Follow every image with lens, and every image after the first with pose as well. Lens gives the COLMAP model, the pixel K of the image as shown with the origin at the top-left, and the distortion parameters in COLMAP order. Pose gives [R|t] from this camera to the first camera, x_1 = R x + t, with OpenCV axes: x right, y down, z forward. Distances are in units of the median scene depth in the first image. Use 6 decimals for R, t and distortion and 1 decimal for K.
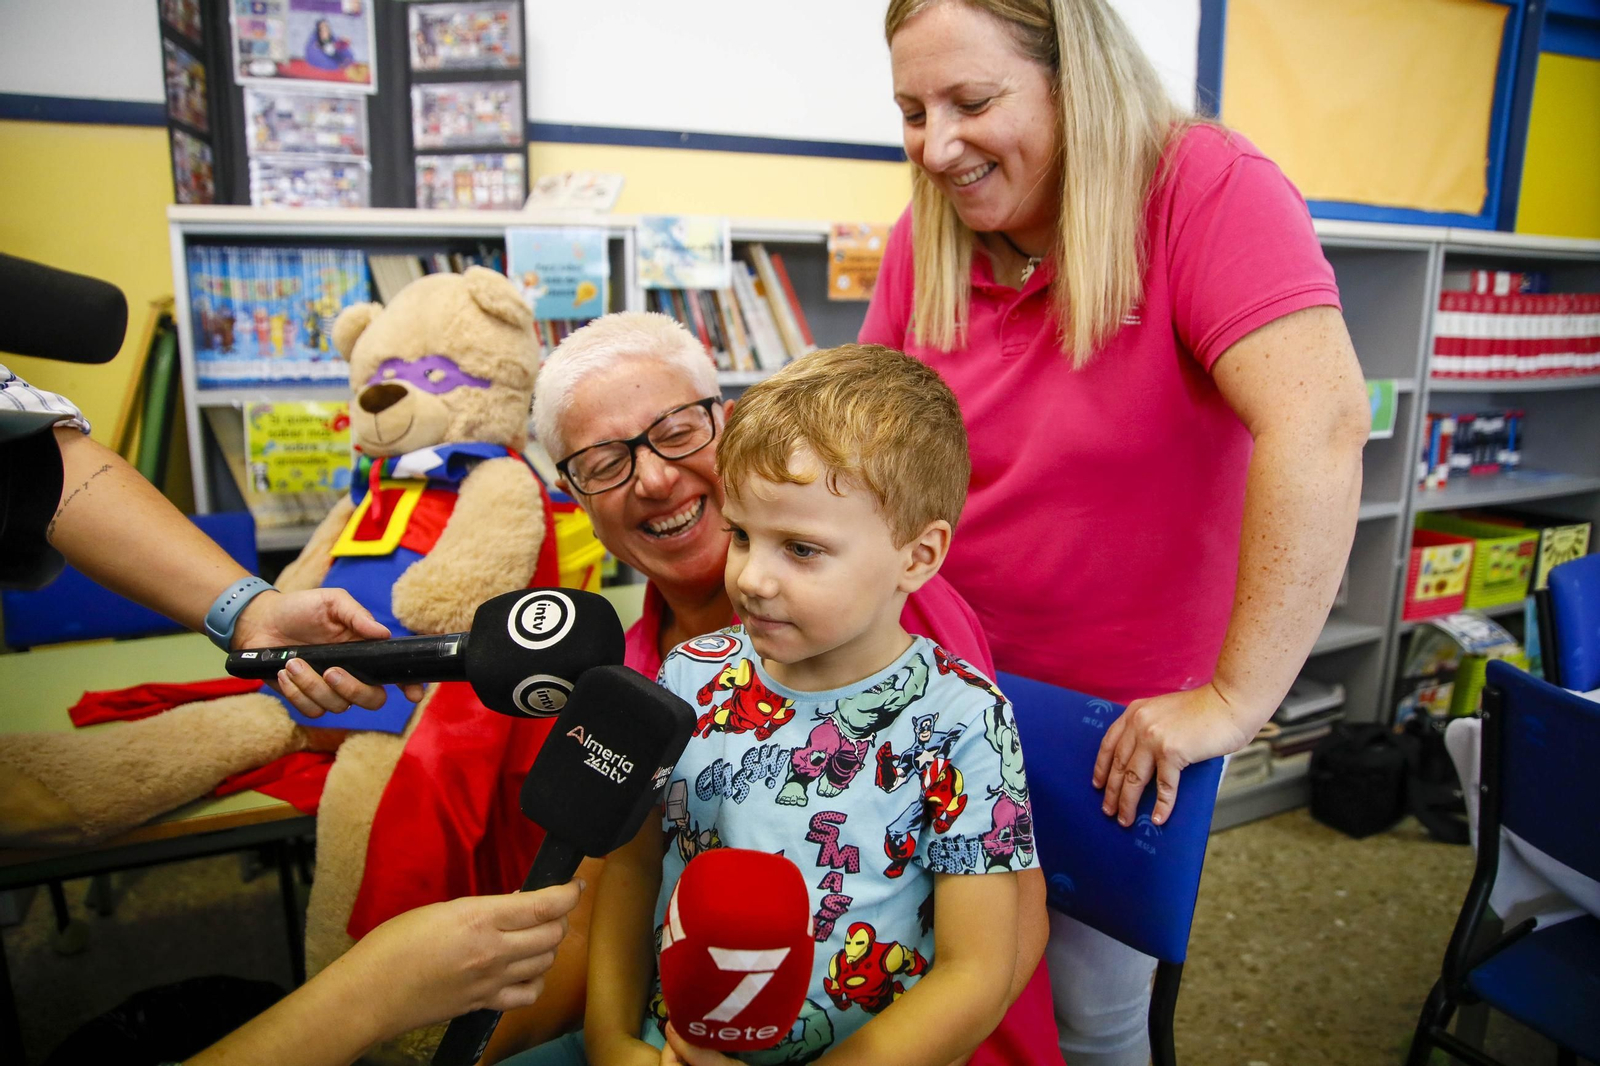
lens RADIAL K [[1097.7, 0, 780.3], [0, 1097.7, 538.9], [0, 0, 1]] dist [-0.110069, 0.059175]
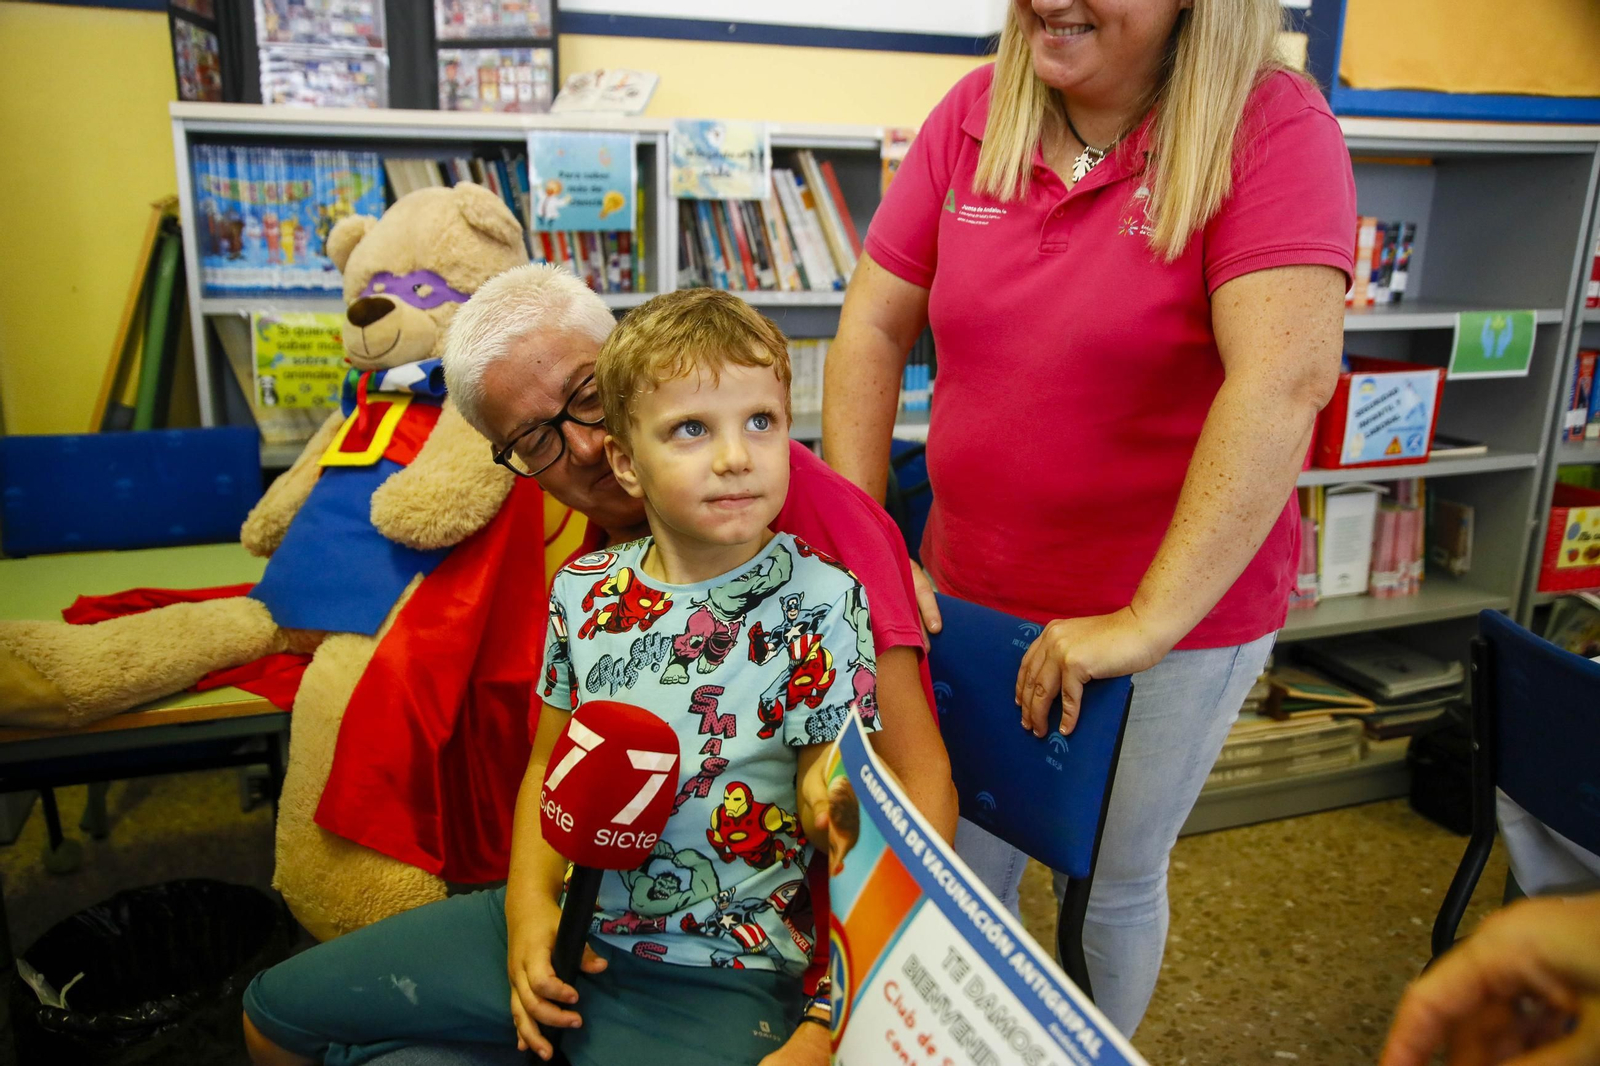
lens RADIAL K [[1283.5, 0, 779.4], [0, 1283.5, 541.2], [0, 0, 1]] dist [-0.046113, 0.070958]
pose [[0.995321, 0.034870, -0.090109, 0.073046], [-0.030955, 0.998530, 0.044490, 0.011008], [0.091528, -0.041492, 0.994938, -0.093837]]
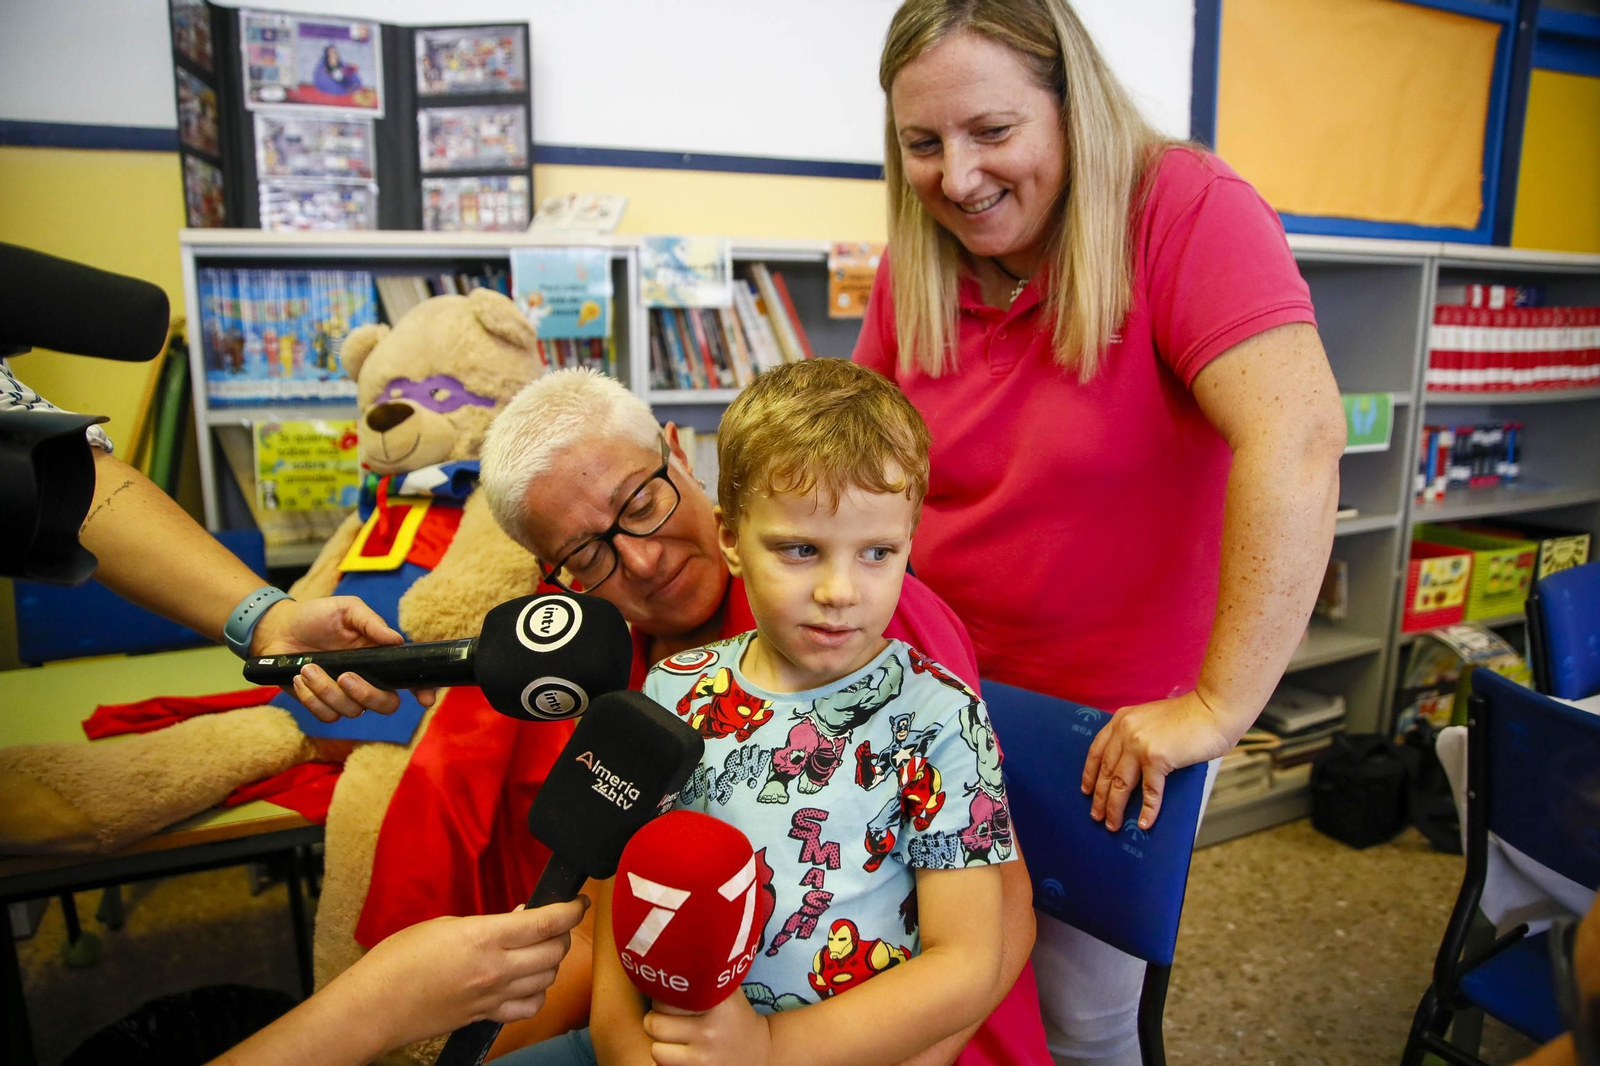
lens RADIAL K [[1097.7, 0, 779.7], [0, 1097.7, 538.9], [0, 0, 1]] dist [-0.110069, 0.059175]
pose [[0.999970, -0.004422, -0.006433, 0.004375], [0.004326, 0.999879, -0.014917, 0.001272], [0.006498, 0.014888, 0.999868, -0.011911]]
